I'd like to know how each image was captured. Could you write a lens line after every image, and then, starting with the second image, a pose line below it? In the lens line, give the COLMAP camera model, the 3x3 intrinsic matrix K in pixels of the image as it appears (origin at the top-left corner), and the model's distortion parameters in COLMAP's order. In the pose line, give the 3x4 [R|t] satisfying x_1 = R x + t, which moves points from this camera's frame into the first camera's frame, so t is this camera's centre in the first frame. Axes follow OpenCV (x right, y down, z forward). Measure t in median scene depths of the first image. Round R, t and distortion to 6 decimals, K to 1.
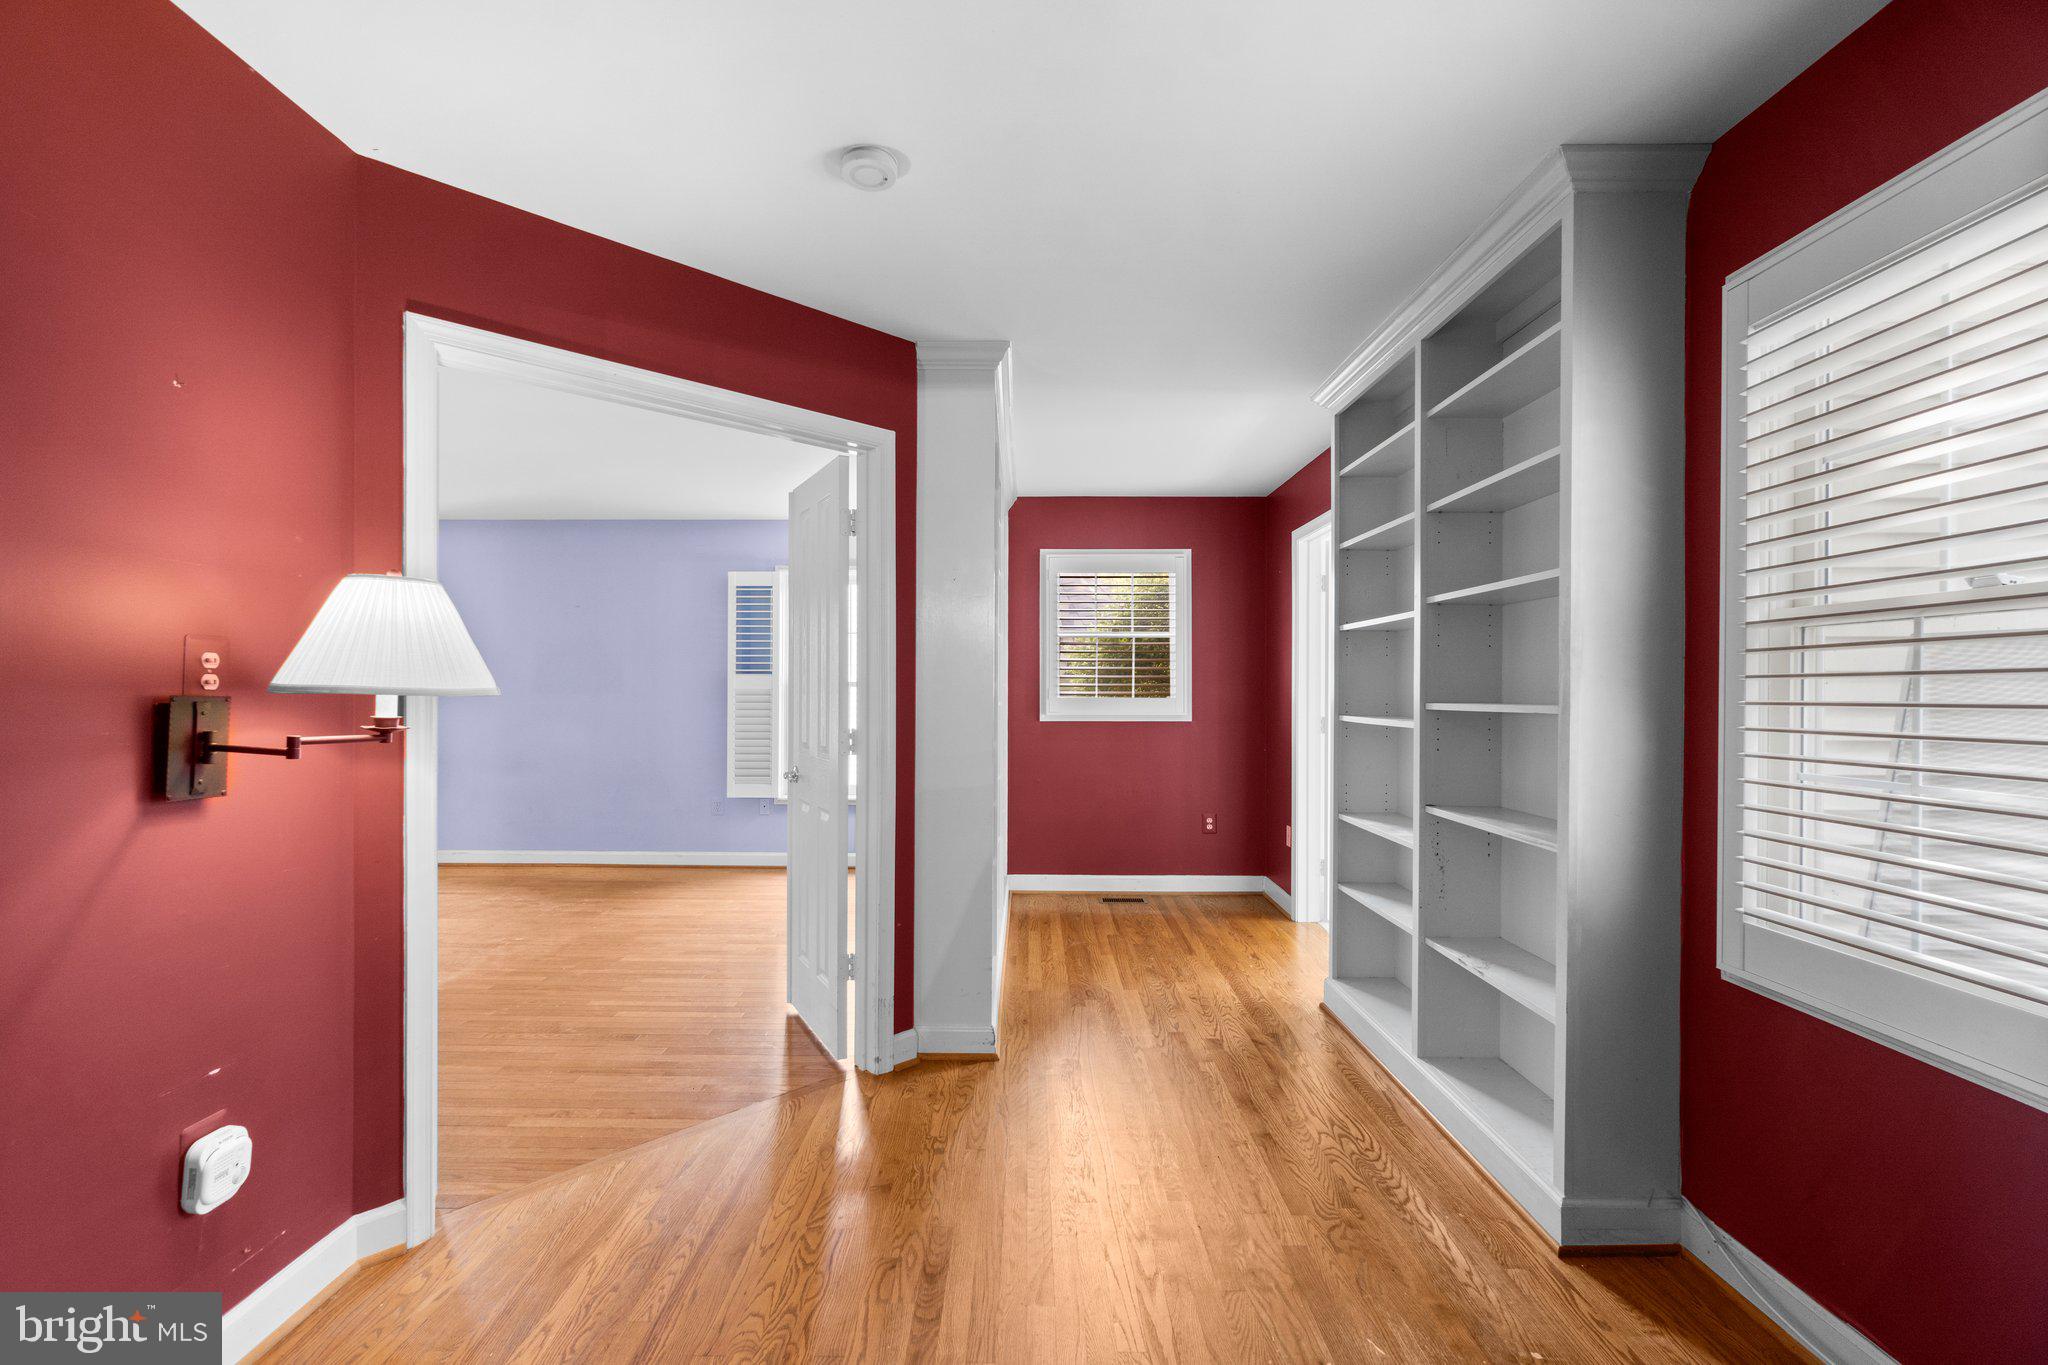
lens RADIAL K [[884.6, 0, 1010.6], [0, 884.6, 685.7], [0, 0, 1]] dist [-0.004990, 0.000366]
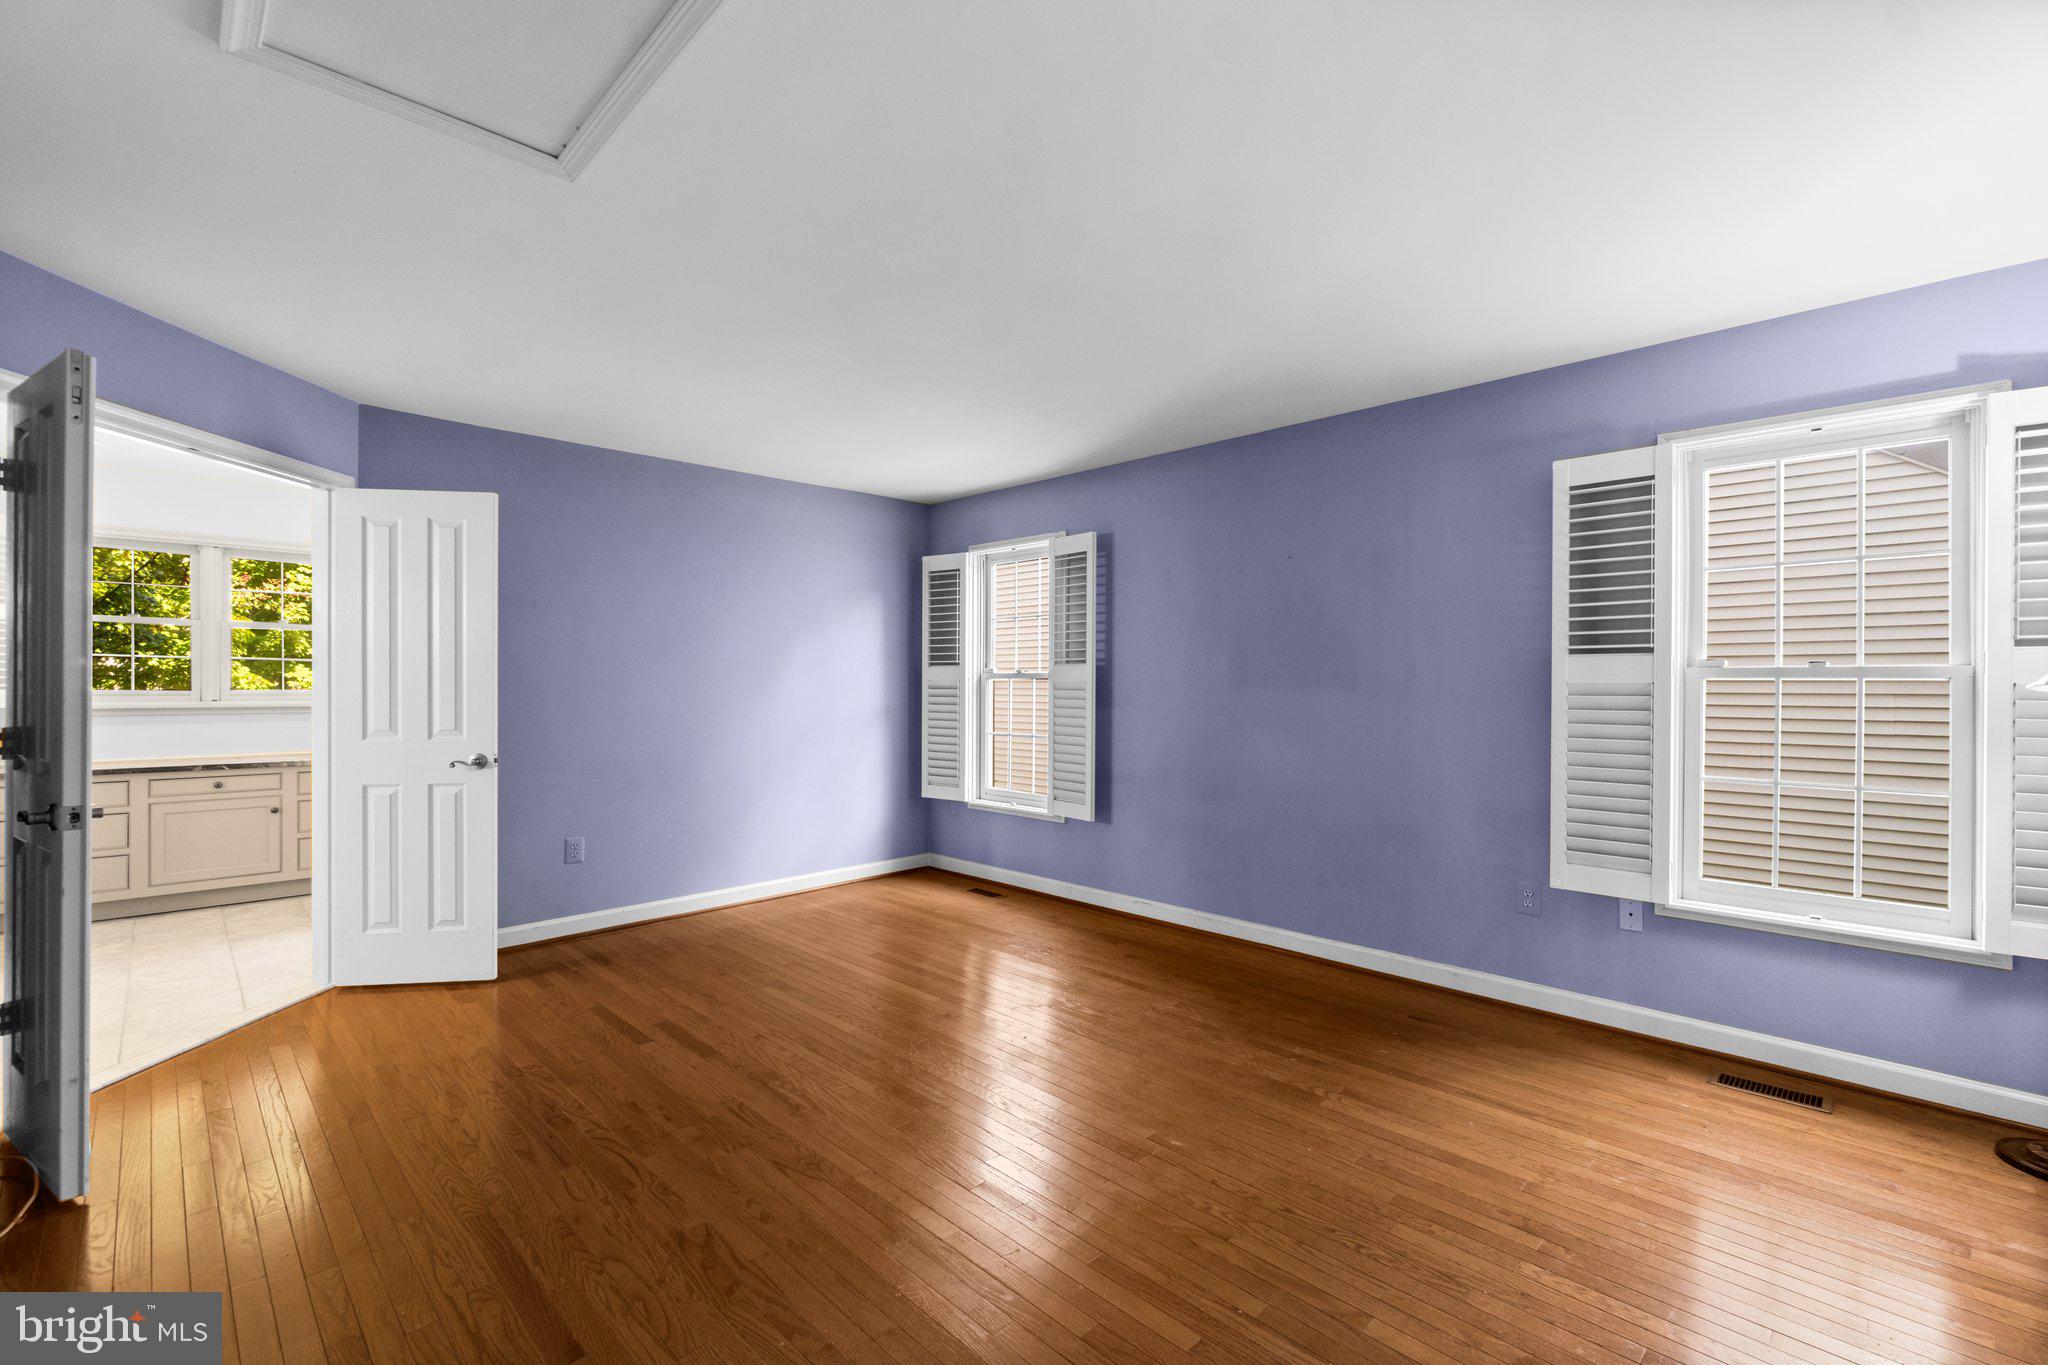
lens RADIAL K [[884.6, 0, 1018.1], [0, 884.6, 675.2], [0, 0, 1]] dist [-0.004990, 0.000366]
pose [[0.722779, 0.003104, -0.691072, -0.186006], [-0.004482, 0.999990, -0.000196, 0.001061], [0.691065, 0.003239, 0.722786, 0.397132]]
